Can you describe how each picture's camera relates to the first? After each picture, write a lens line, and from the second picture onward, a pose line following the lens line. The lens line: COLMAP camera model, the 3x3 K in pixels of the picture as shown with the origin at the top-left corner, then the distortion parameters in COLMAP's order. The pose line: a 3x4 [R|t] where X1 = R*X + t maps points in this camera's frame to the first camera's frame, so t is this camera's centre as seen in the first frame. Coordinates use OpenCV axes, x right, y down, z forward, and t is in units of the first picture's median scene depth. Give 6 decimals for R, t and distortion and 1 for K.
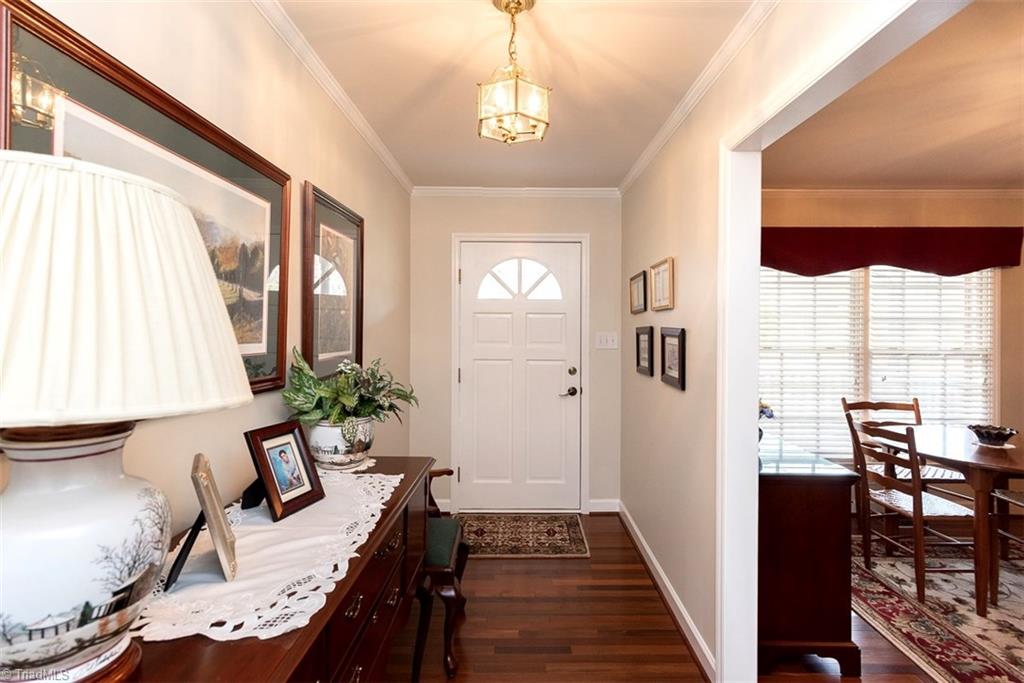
lens RADIAL K [[480.5, 0, 516.0], [0, 480.5, 333.5], [0, 0, 1]] dist [-0.001812, -0.000257]
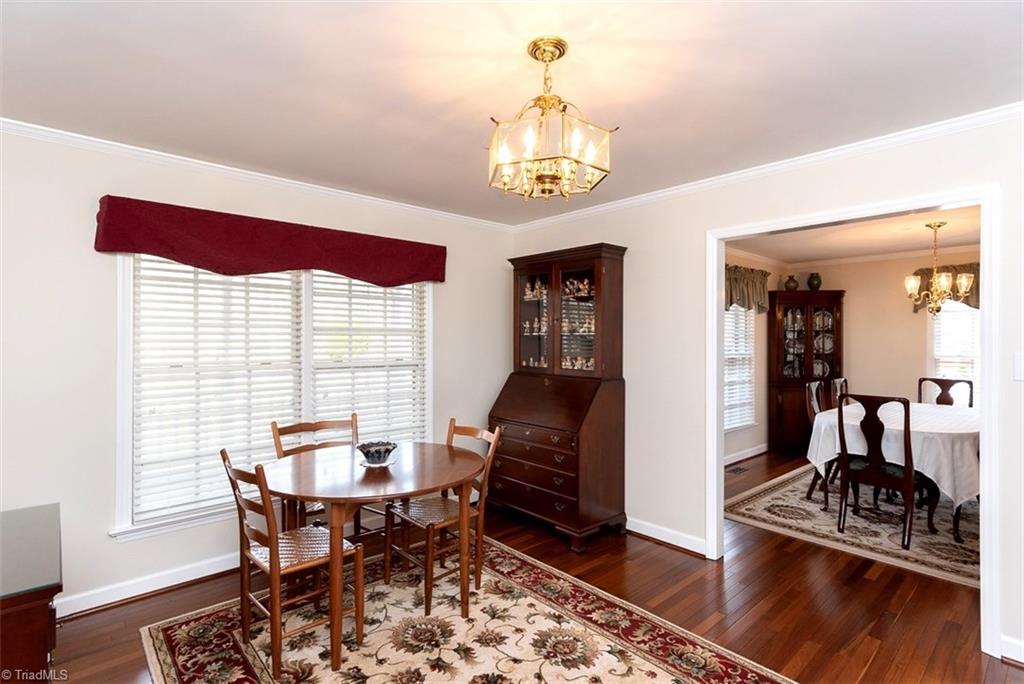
lens RADIAL K [[496.6, 0, 512.2], [0, 496.6, 332.6], [0, 0, 1]] dist [0.013069, 0.000236]
pose [[0.740732, 0.005994, 0.671774, 0.397301], [0.006085, 0.999859, -0.015630, -0.006748], [-0.671774, 0.015666, 0.740591, 0.064332]]
